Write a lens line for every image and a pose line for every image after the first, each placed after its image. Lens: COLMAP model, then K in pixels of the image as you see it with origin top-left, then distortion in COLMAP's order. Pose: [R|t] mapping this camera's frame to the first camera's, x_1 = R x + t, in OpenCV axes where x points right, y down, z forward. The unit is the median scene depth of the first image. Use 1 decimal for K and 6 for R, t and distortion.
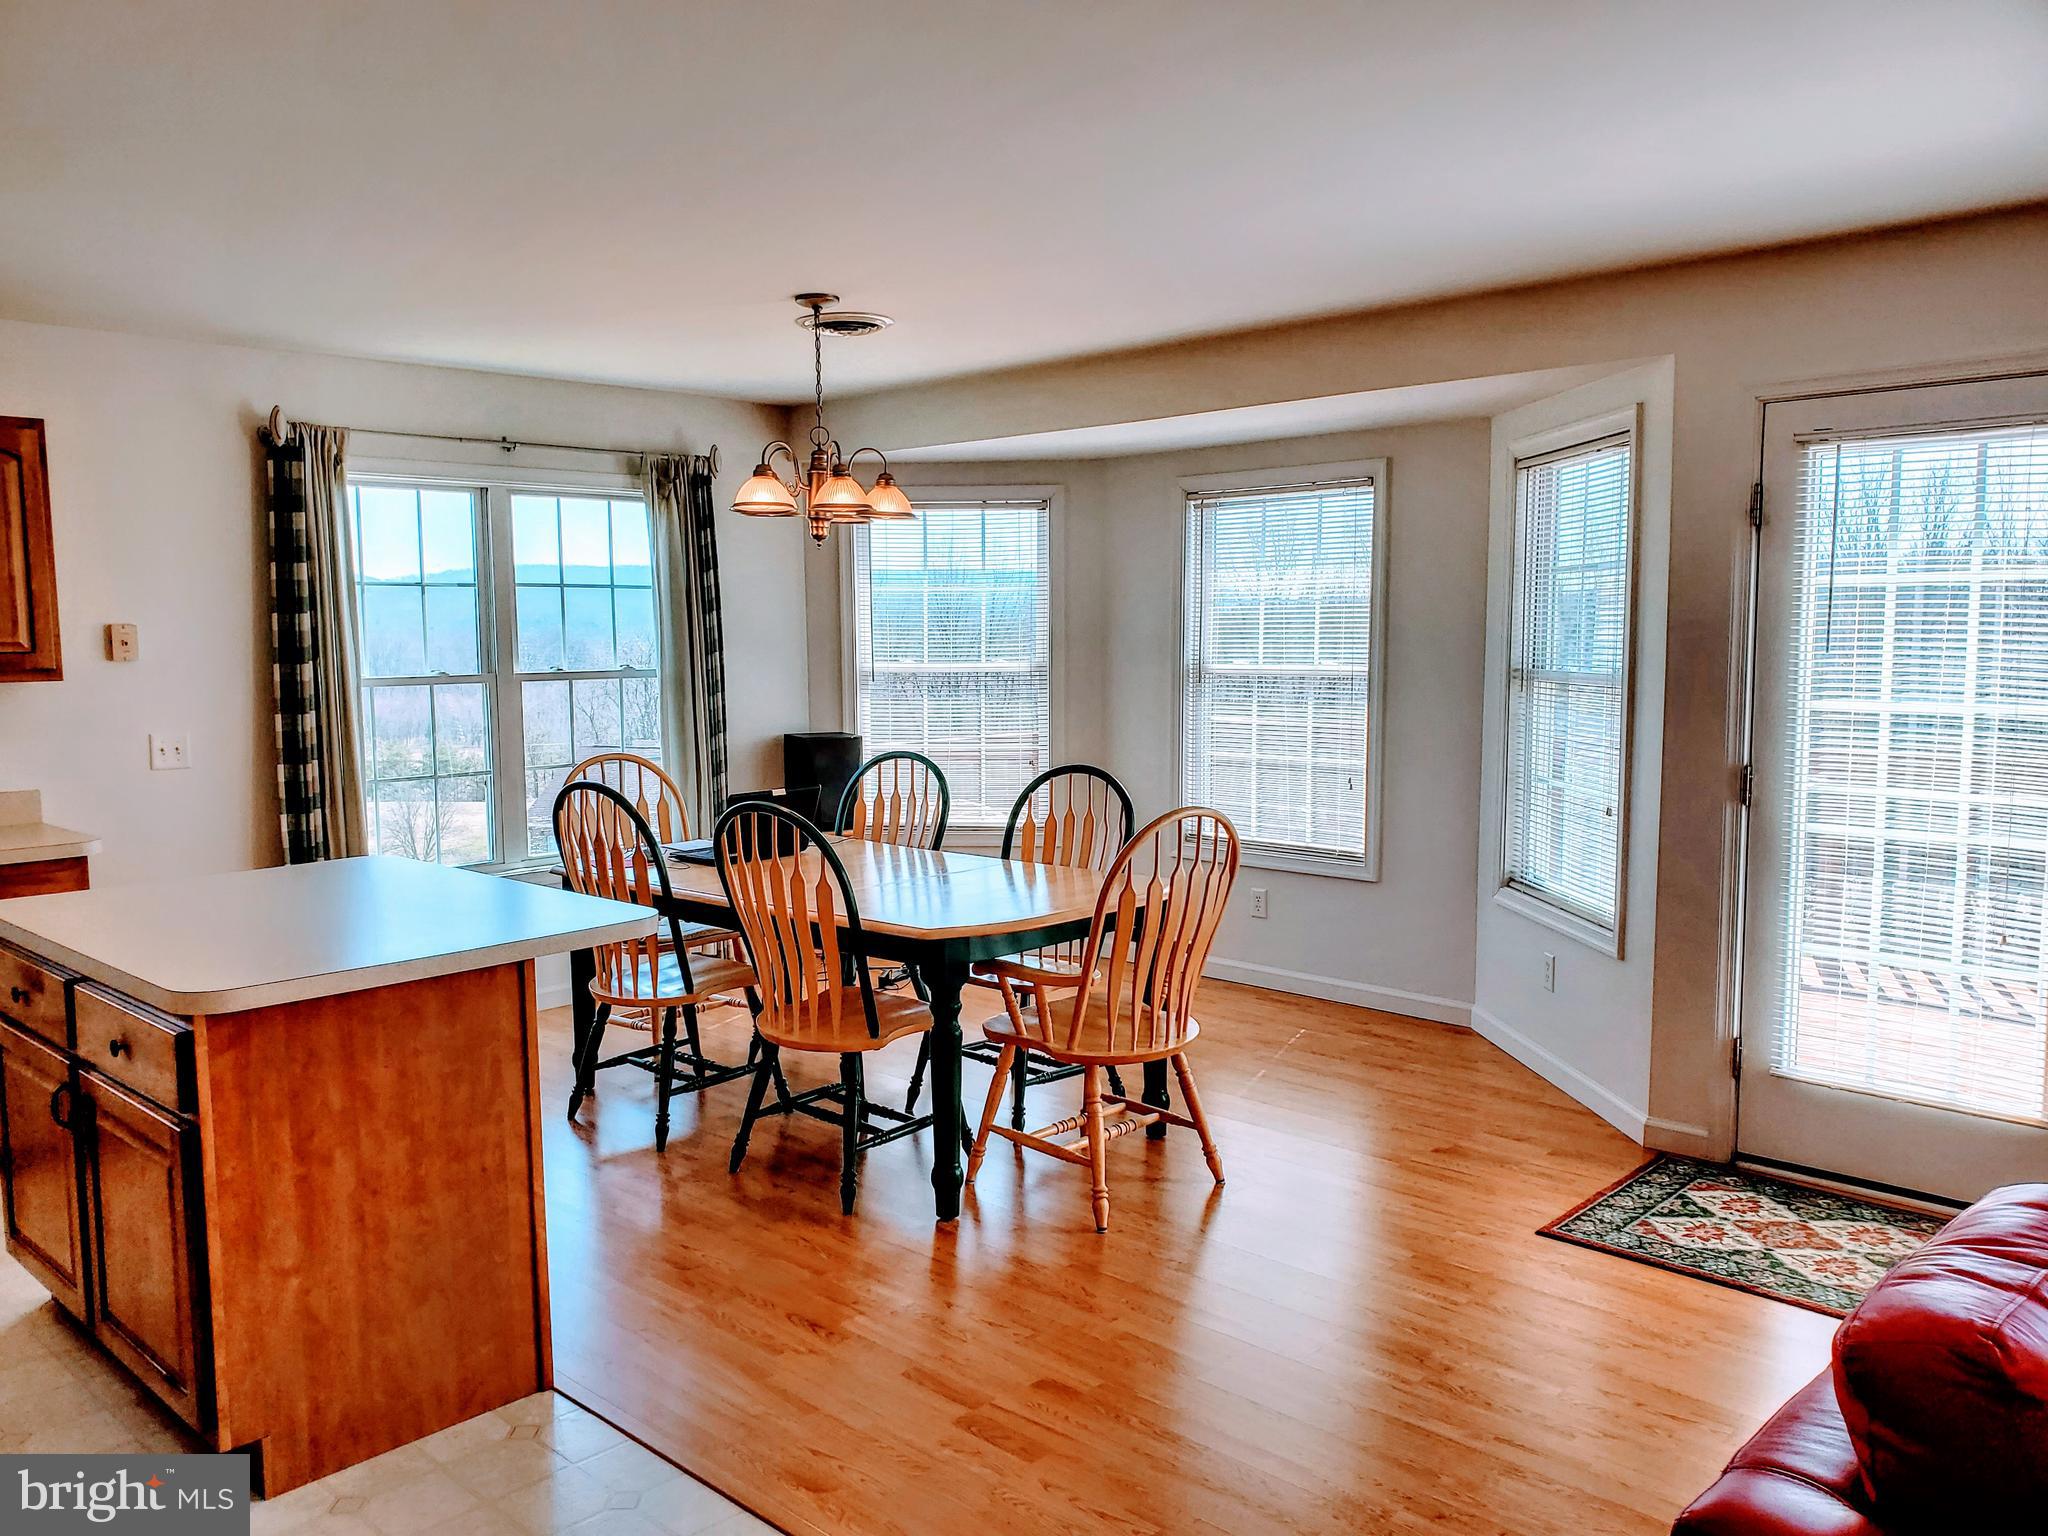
lens RADIAL K [[1594.9, 0, 1004.8], [0, 1594.9, 780.3], [0, 0, 1]] dist [0.039393, -0.034450]
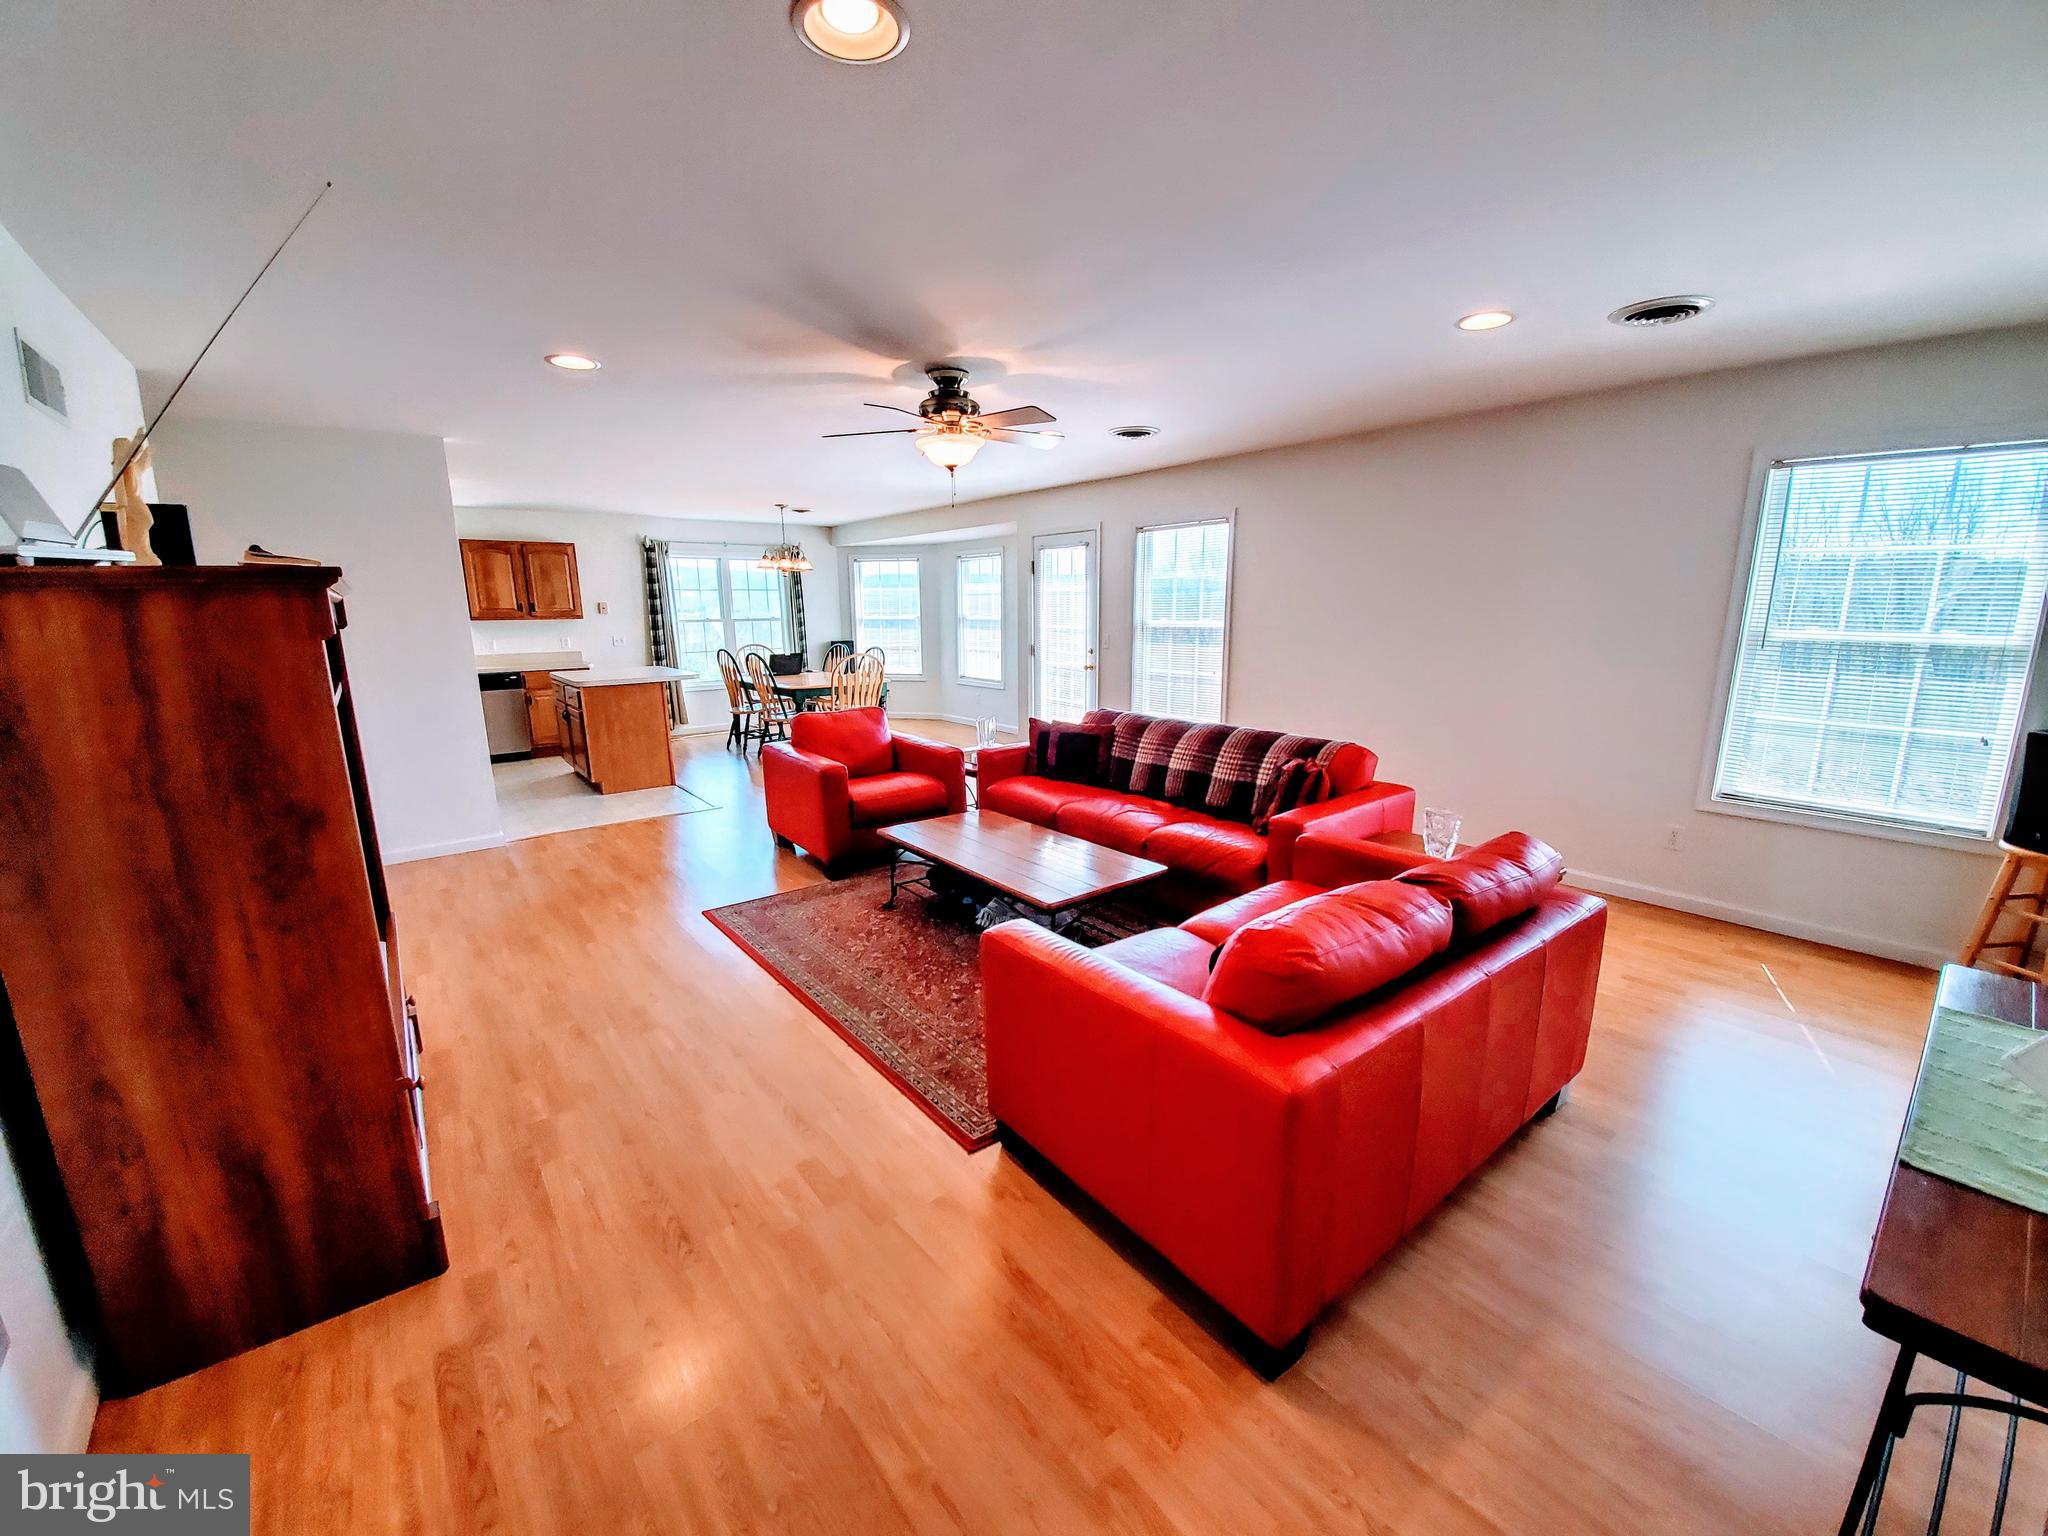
lens RADIAL K [[809.2, 0, 1023.2], [0, 809.2, 770.6], [0, 0, 1]] dist [0.019286, -0.018426]
pose [[0.991598, 0.025219, -0.126877, 0.500291], [-0.011587, 0.994186, 0.107055, 0.055305], [0.128839, -0.104685, 0.986124, -0.552357]]
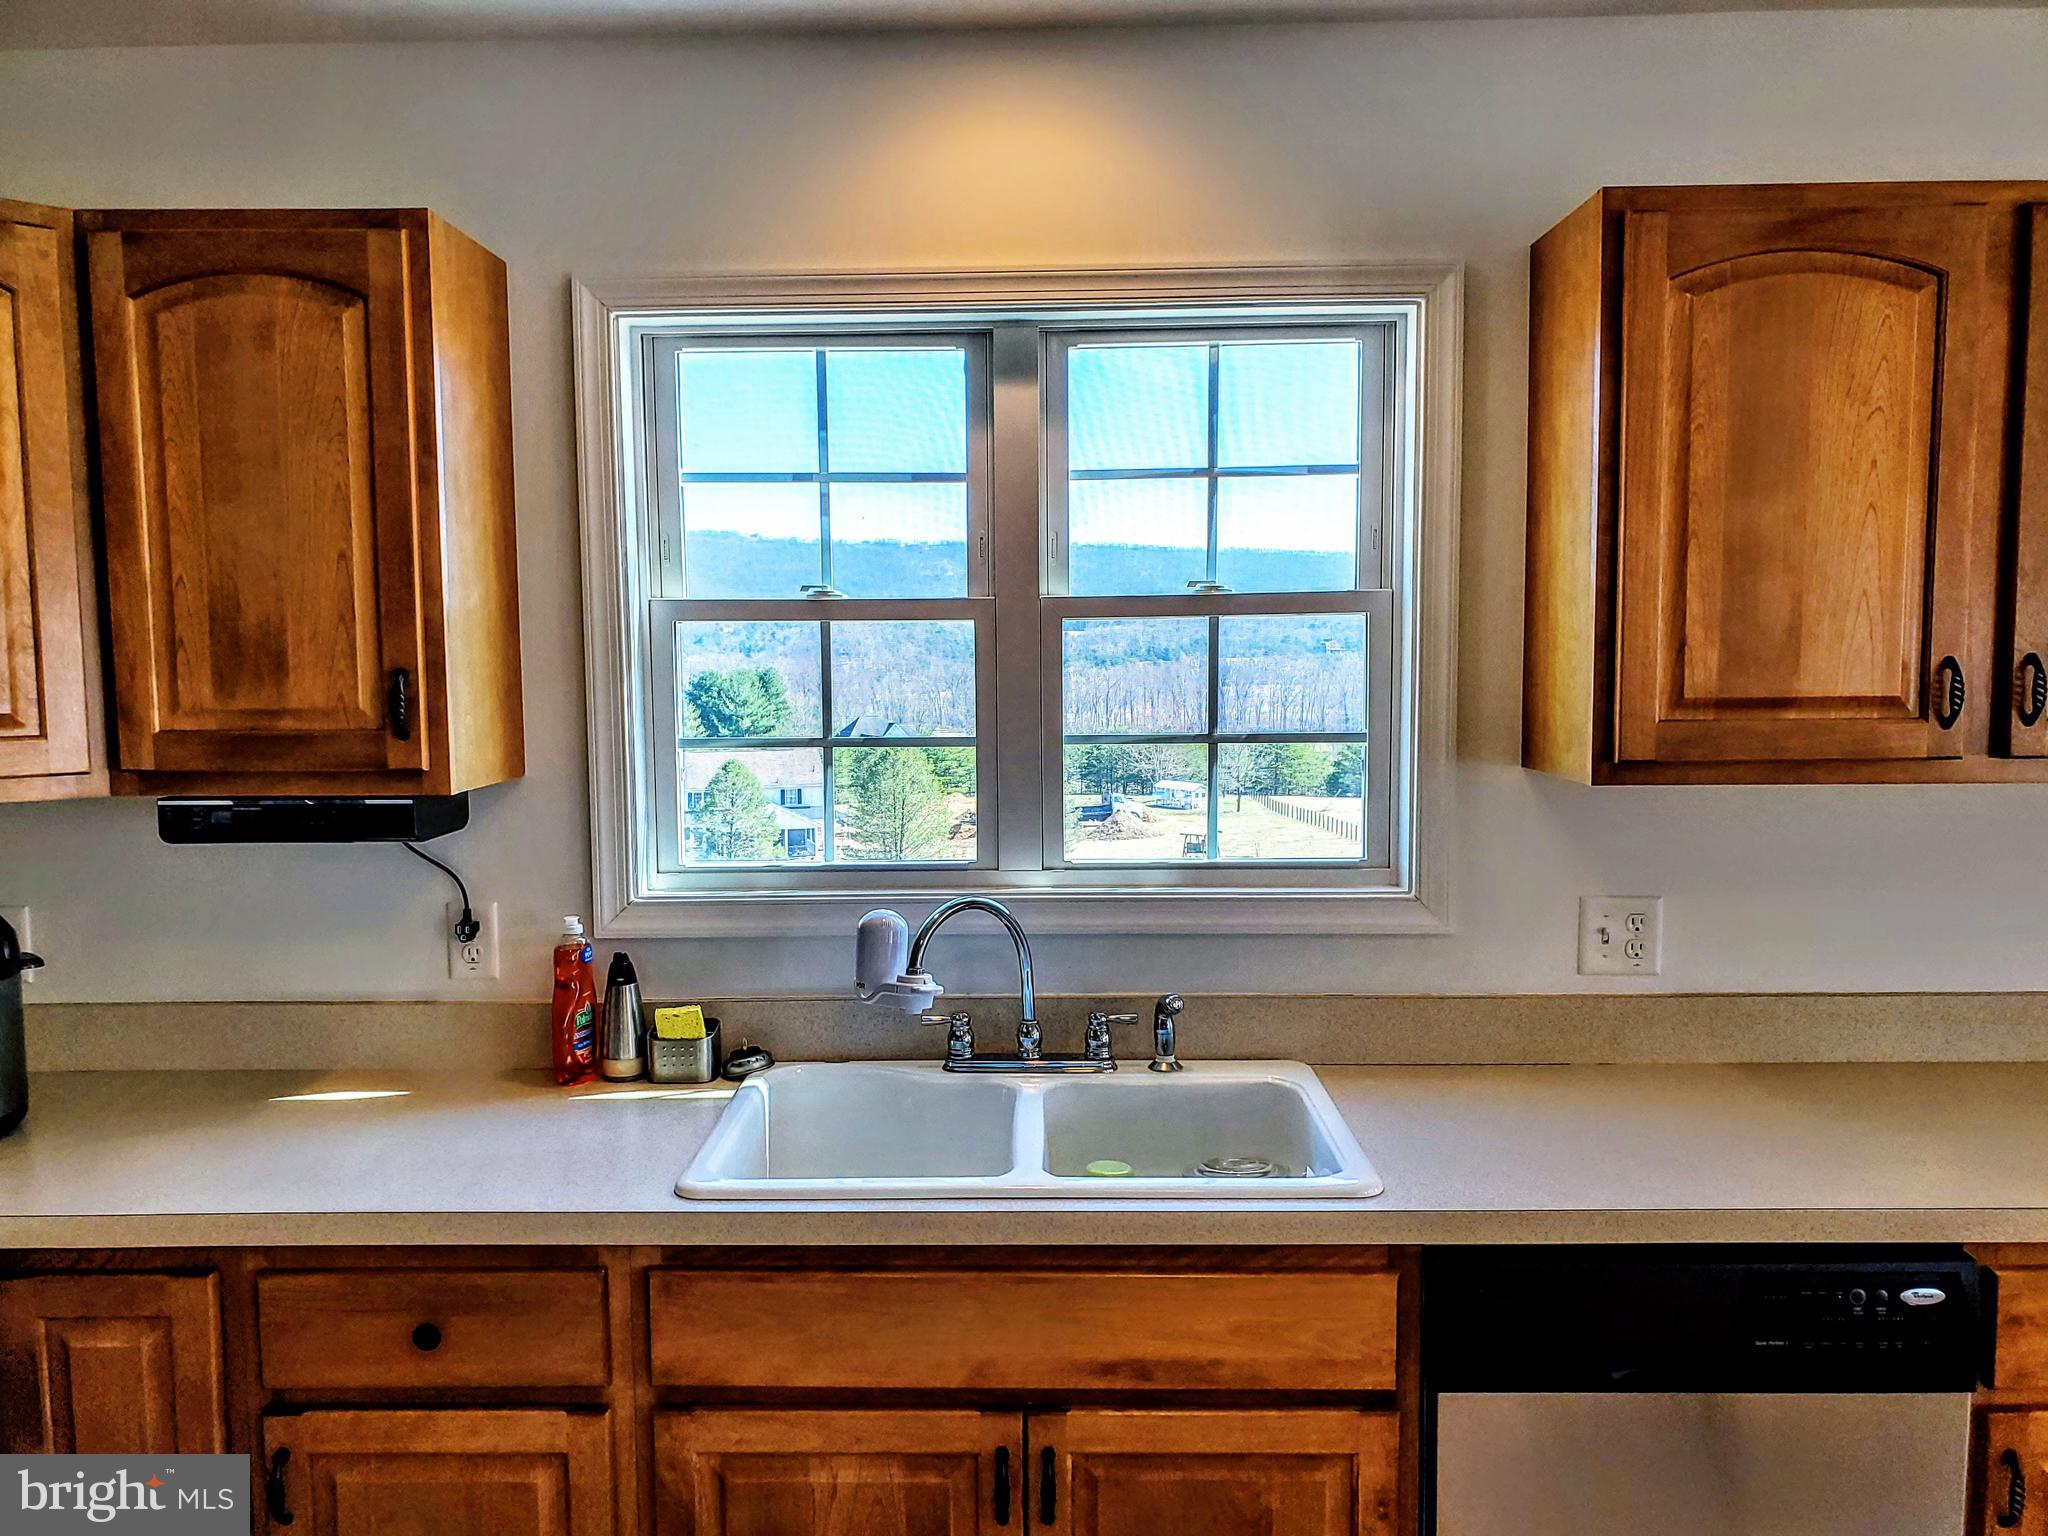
lens RADIAL K [[1594.9, 0, 1004.8], [0, 1594.9, 780.3], [0, 0, 1]] dist [0.039393, -0.034450]
pose [[0.679445, 0.064568, -0.730880, -0.428186], [-0.069455, 0.997307, 0.023538, -0.038175], [0.730432, 0.034771, 0.682100, 0.357123]]
